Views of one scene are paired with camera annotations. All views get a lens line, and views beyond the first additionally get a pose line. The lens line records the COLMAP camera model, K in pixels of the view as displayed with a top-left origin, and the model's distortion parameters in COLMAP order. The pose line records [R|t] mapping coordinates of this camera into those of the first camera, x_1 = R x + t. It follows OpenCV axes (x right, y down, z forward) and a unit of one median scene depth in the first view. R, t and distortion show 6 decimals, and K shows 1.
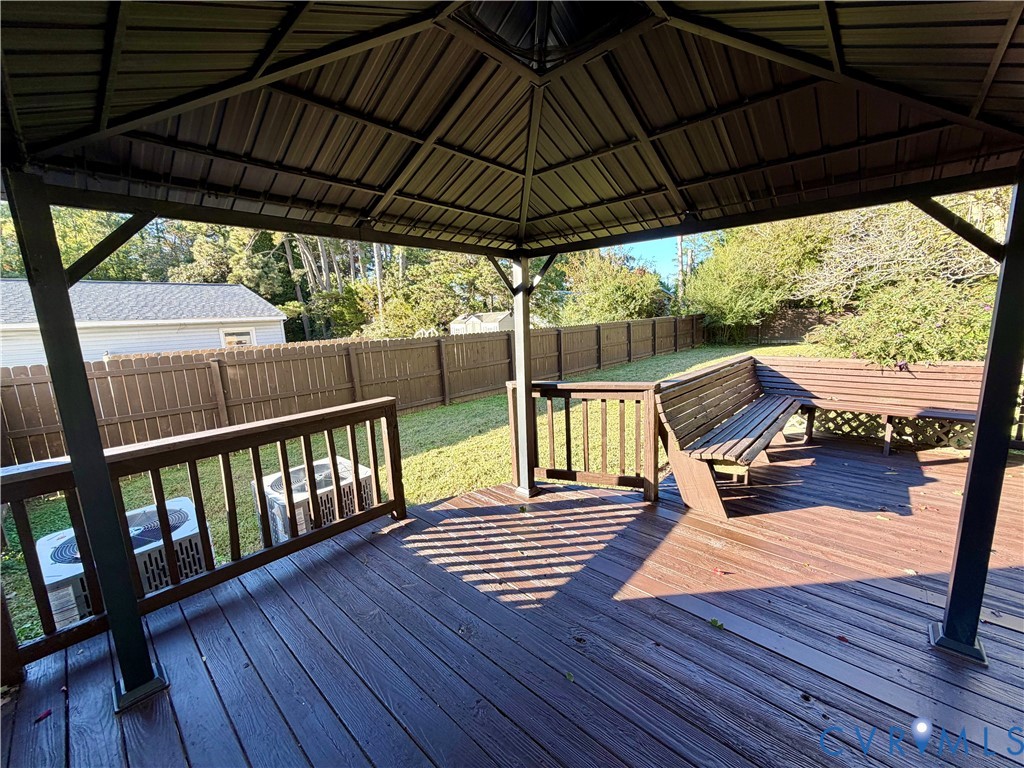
lens RADIAL K [[407.1, 0, 508.7], [0, 407.1, 385.6], [0, 0, 1]] dist [-0.000501, -0.000635]
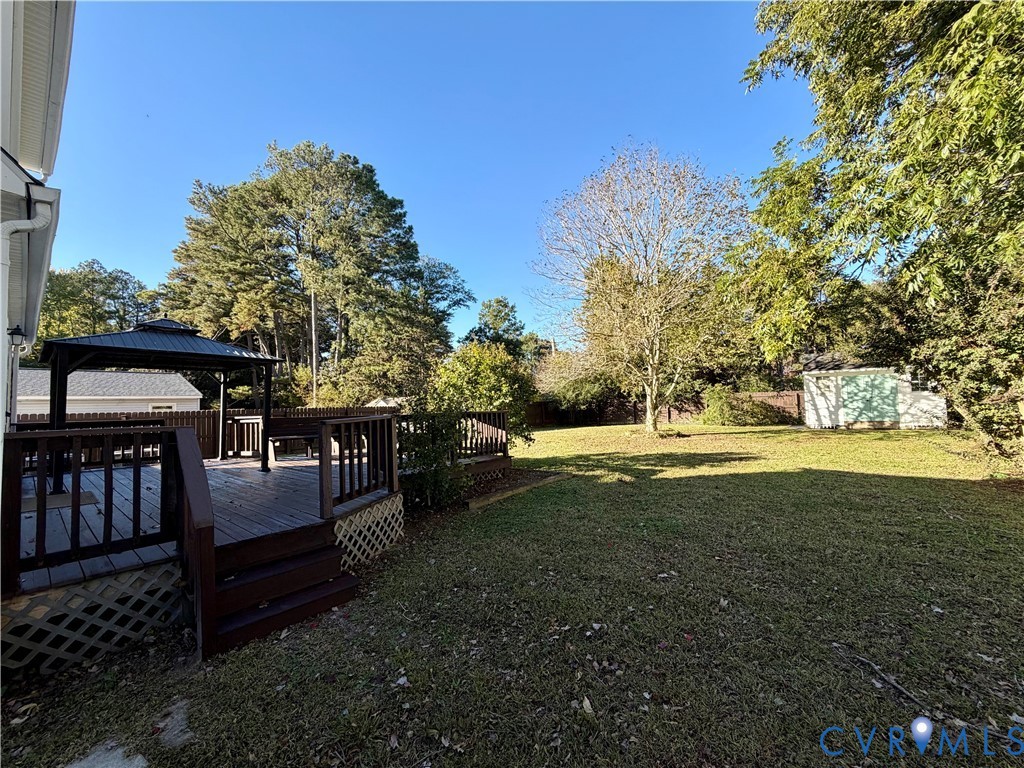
lens RADIAL K [[407.1, 0, 507.4], [0, 407.1, 386.8], [0, 0, 1]] dist [-0.000501, -0.000635]
pose [[0.998782, 0.017897, 0.045984, 1.769329], [-0.007838, 0.977618, -0.210242, 0.344427], [-0.048718, 0.209626, 0.976567, -1.760249]]
